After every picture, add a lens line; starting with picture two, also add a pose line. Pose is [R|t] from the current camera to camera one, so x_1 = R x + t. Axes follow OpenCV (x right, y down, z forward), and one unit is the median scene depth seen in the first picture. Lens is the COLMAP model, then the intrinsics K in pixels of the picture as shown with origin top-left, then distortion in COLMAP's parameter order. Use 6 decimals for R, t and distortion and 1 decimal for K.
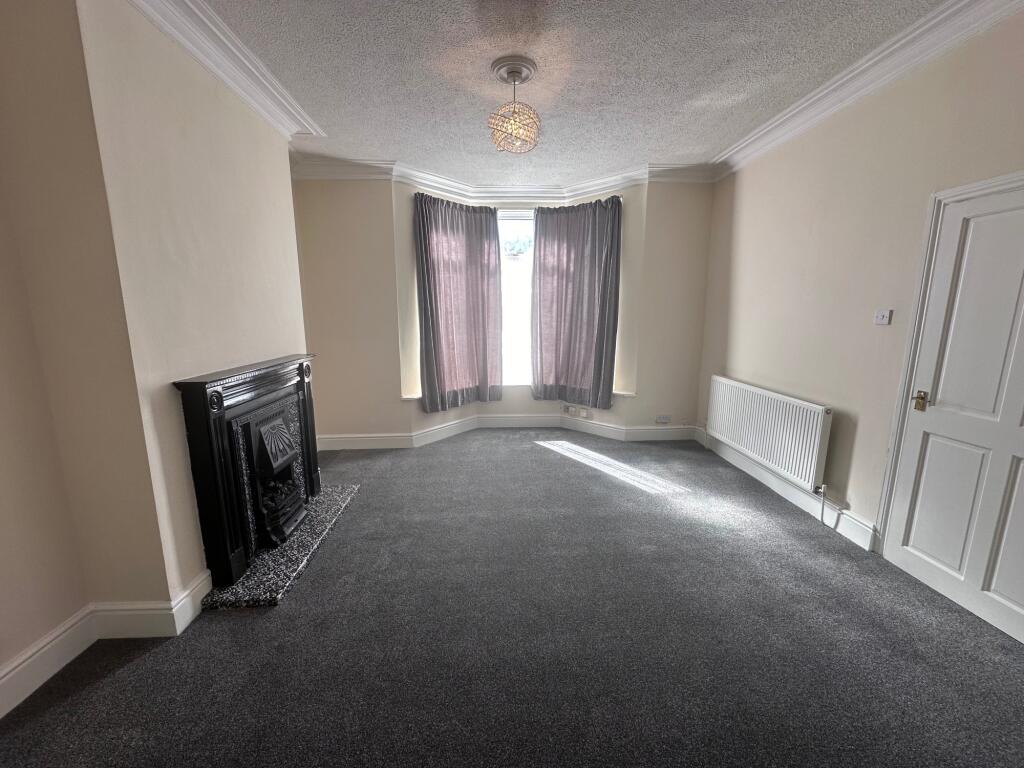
lens RADIAL K [[408.8, 0, 509.6], [0, 408.8, 382.4], [0, 0, 1]] dist [-0.001006, -0.000073]
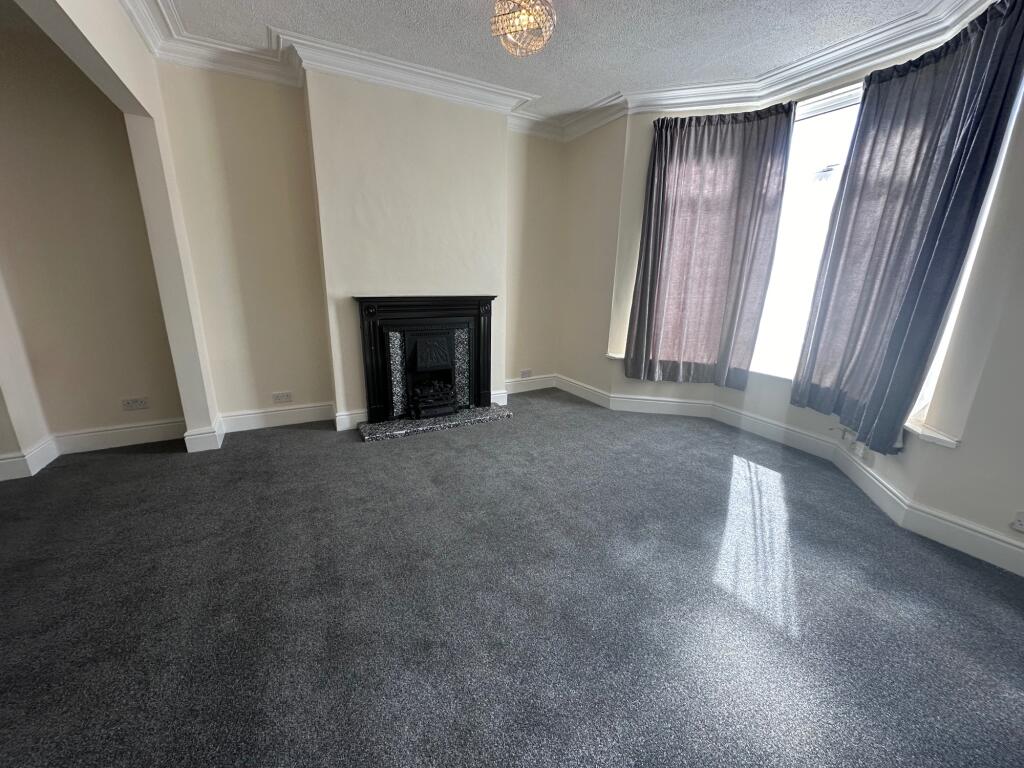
lens RADIAL K [[408.8, 0, 509.6], [0, 408.8, 382.4], [0, 0, 1]] dist [-0.001006, -0.000073]
pose [[0.431634, 0.243241, -0.868634, 0.461474], [-0.171816, 0.967497, 0.185549, -0.035690], [0.885534, 0.069156, 0.459398, 0.337887]]
